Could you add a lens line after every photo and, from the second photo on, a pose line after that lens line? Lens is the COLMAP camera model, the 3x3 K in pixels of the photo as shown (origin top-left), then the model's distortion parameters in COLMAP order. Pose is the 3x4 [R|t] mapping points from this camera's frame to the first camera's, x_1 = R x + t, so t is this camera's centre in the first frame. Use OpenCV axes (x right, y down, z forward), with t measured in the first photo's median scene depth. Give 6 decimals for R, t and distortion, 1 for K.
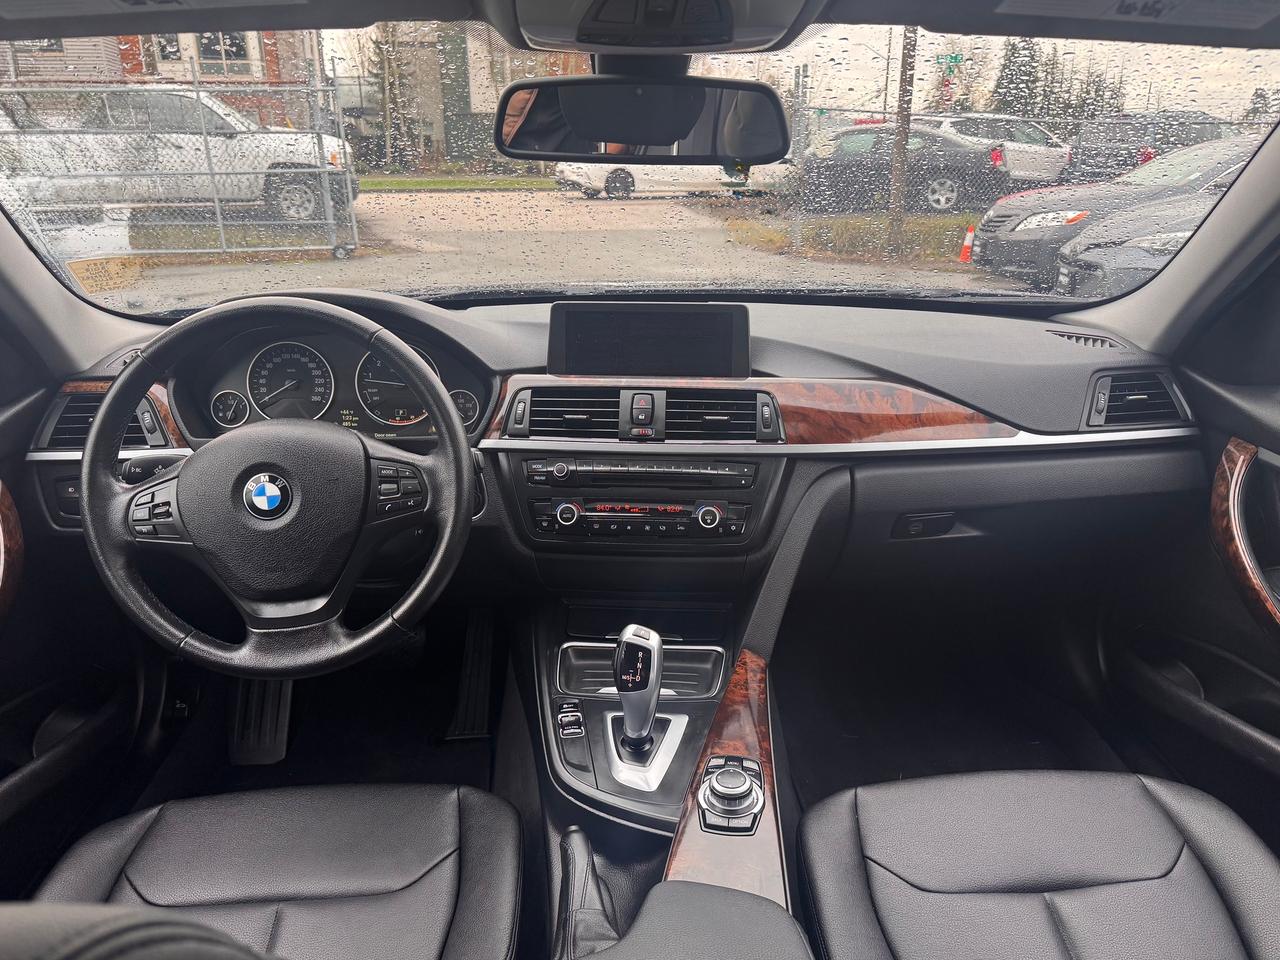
lens RADIAL K [[886.9, 0, 640.9], [0, 886.9, 483.8], [0, 0, 1]] dist [-0.024513, -0.001436]
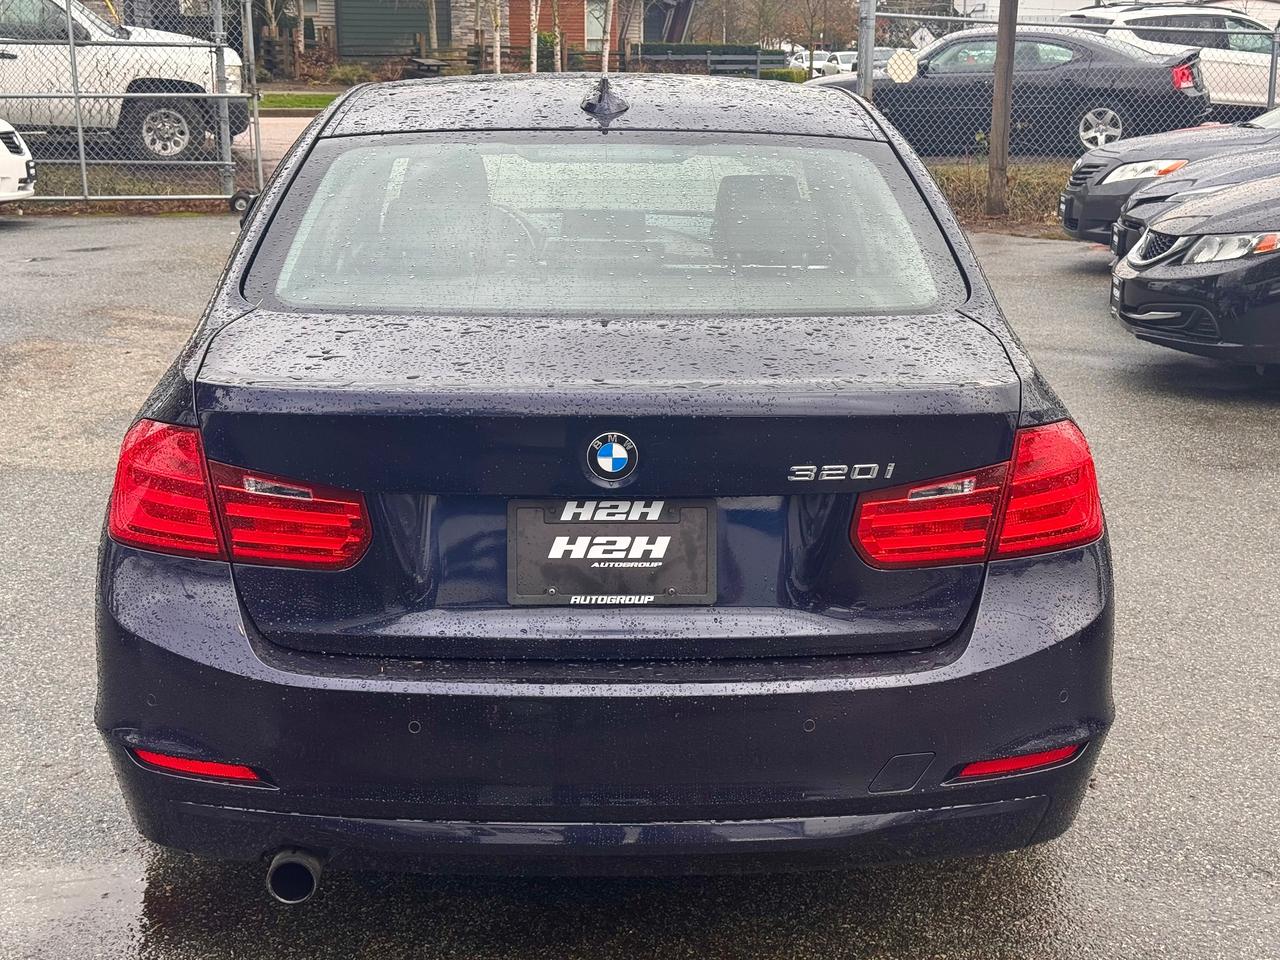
lens RADIAL K [[1747.6, 0, 639.2], [0, 1747.6, 478.2], [0, 0, 1]] dist [0.100100, 0.000000]
pose [[0.999742, 0.013872, -0.017987, 0.025382], [-0.015757, 0.993884, -0.109302, 0.123249], [0.016361, 0.109558, 0.993846, -0.439616]]
